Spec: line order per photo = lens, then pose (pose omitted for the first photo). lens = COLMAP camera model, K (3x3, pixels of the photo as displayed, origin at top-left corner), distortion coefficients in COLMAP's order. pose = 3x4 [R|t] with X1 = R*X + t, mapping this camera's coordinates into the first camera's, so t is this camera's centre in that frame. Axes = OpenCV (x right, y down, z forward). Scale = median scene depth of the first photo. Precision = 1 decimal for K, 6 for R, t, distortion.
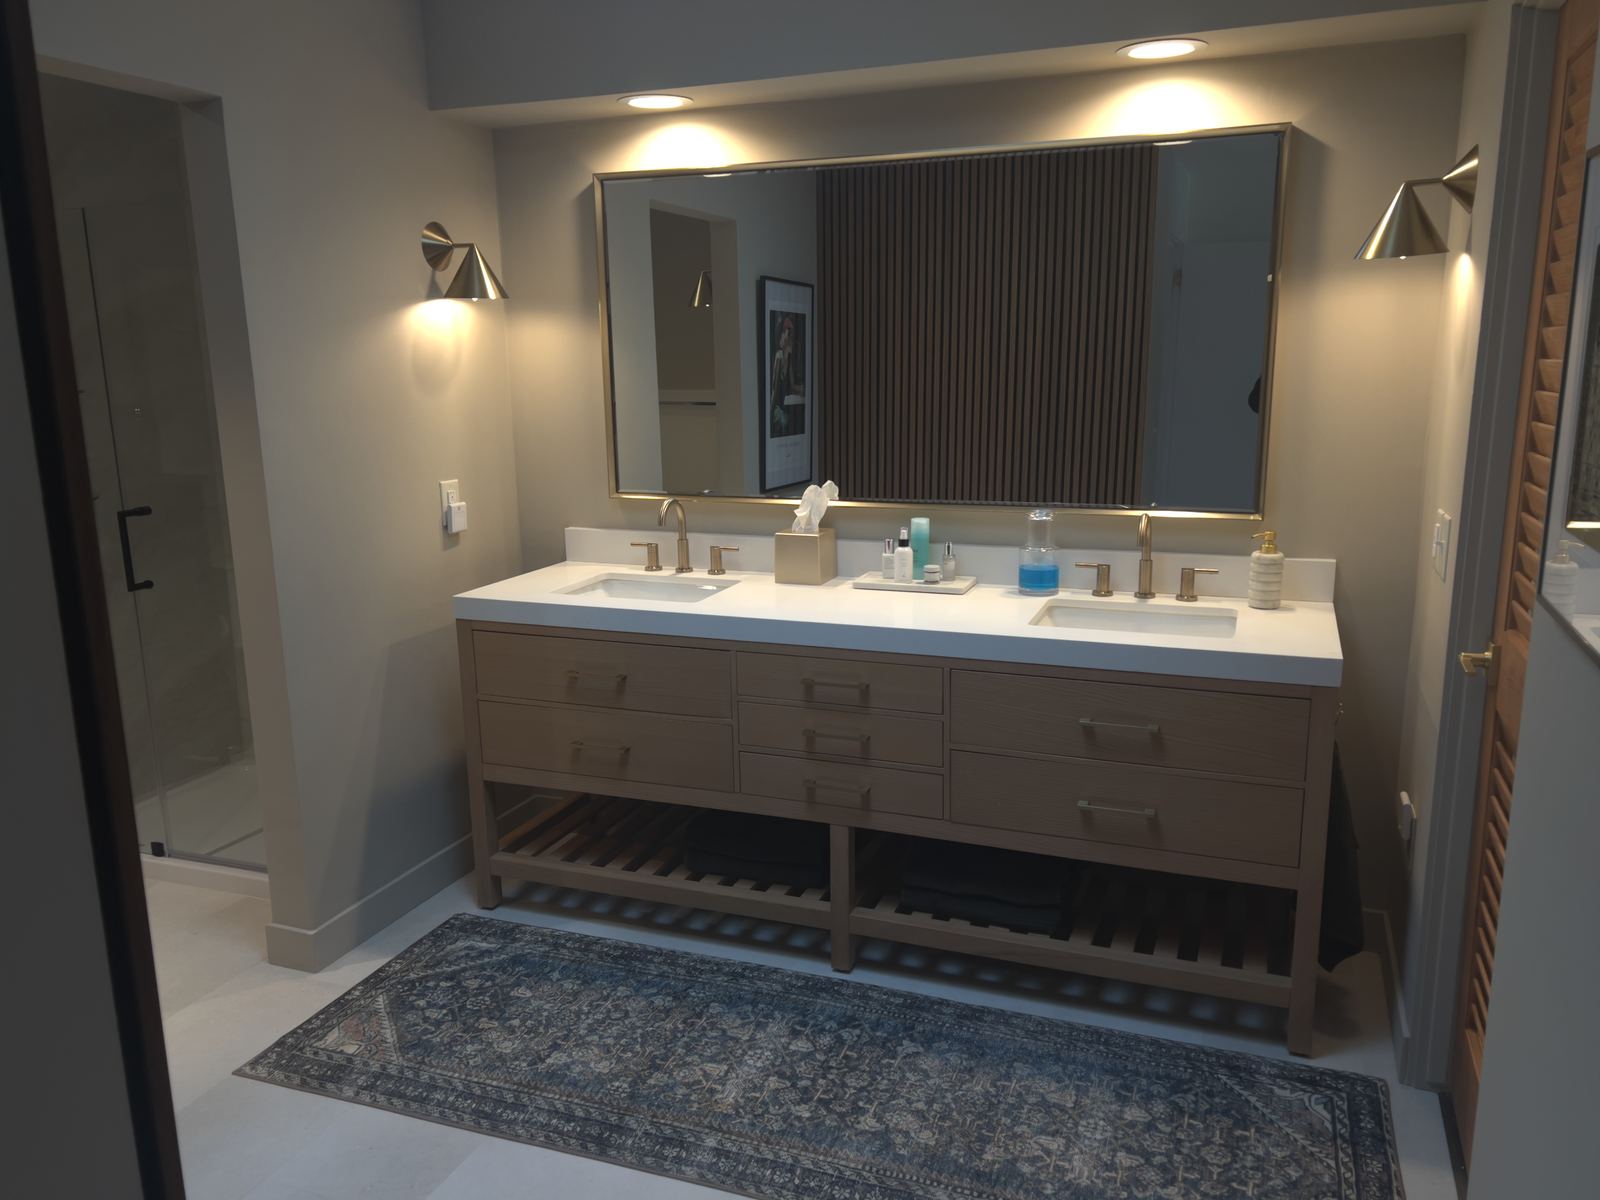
lens RADIAL K [[1209.1, 0, 800.6], [0, 1209.1, 603.3], [0, 0, 1]] dist [0.004426, 0.001542]
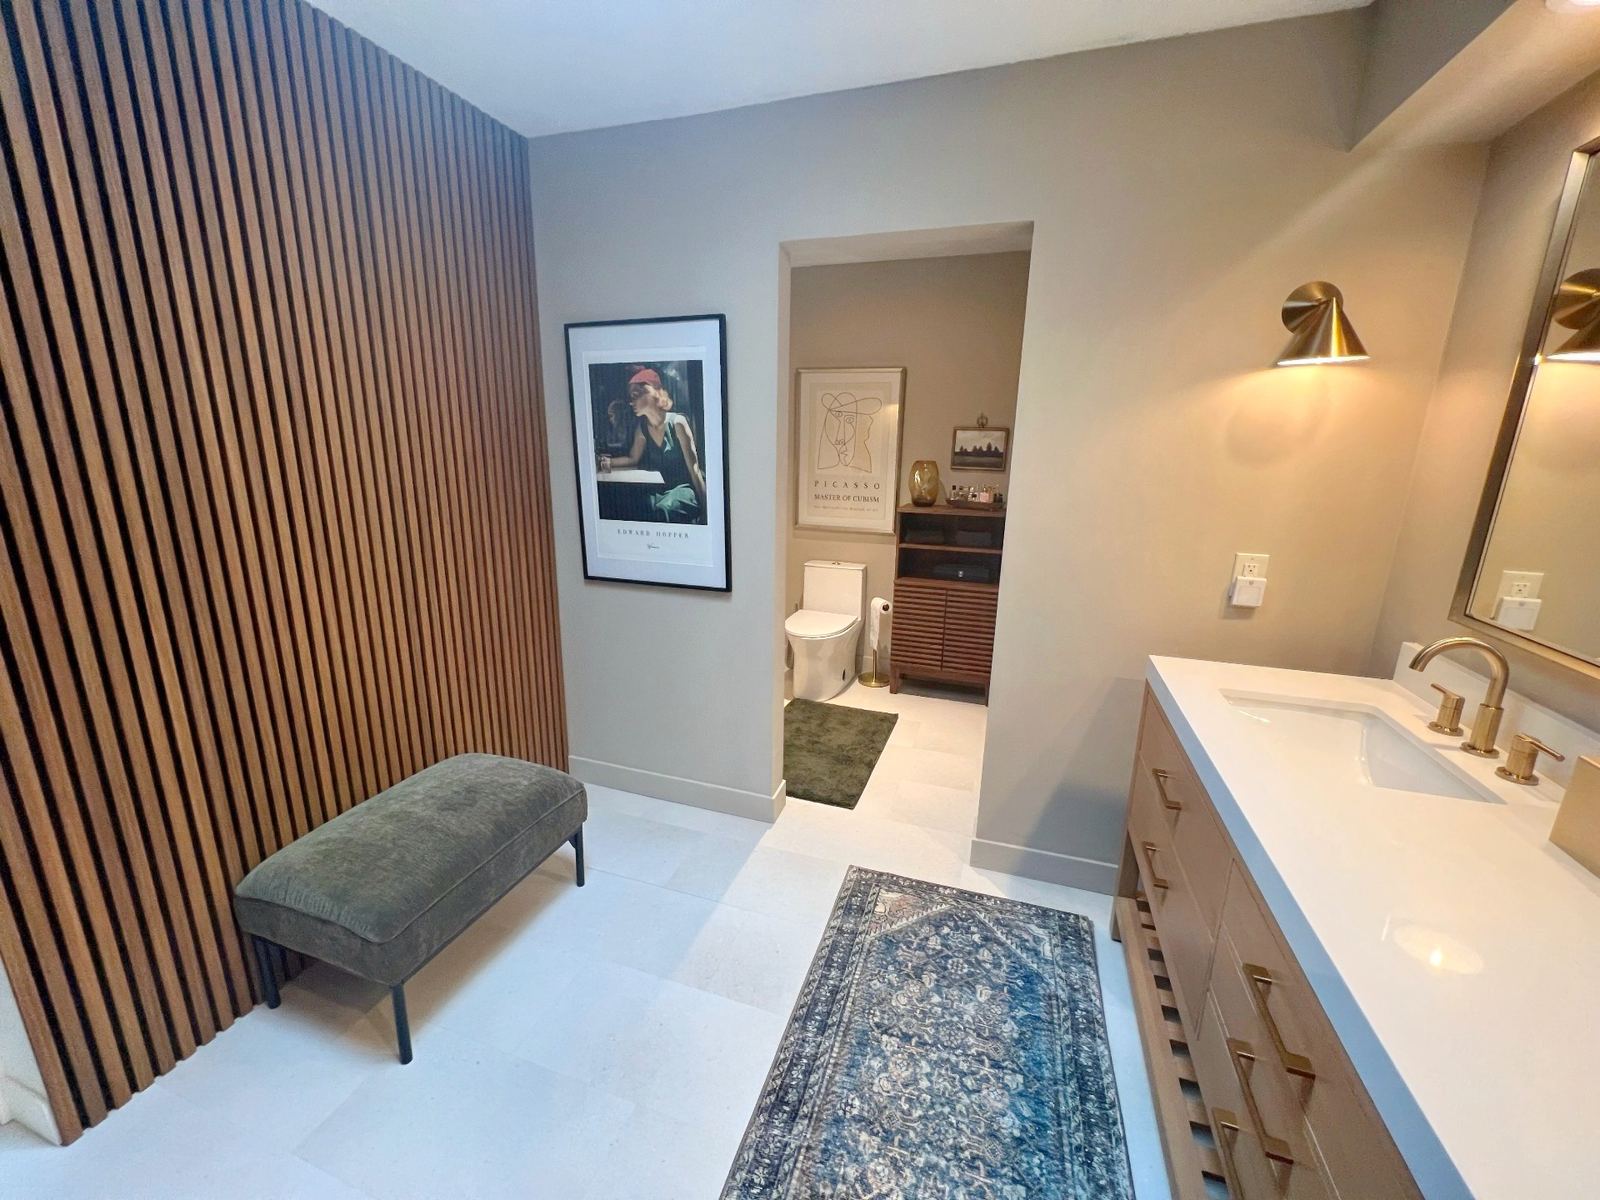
lens RADIAL K [[637.9, 0, 798.0], [0, 637.9, 591.5], [0, 0, 1]] dist [-0.001982, -0.000137]
pose [[0.037783, 0.242166, -0.969499, 0.259645], [-0.220586, 0.948280, 0.228269, -0.135943], [0.974635, 0.205234, 0.089247, 0.744057]]
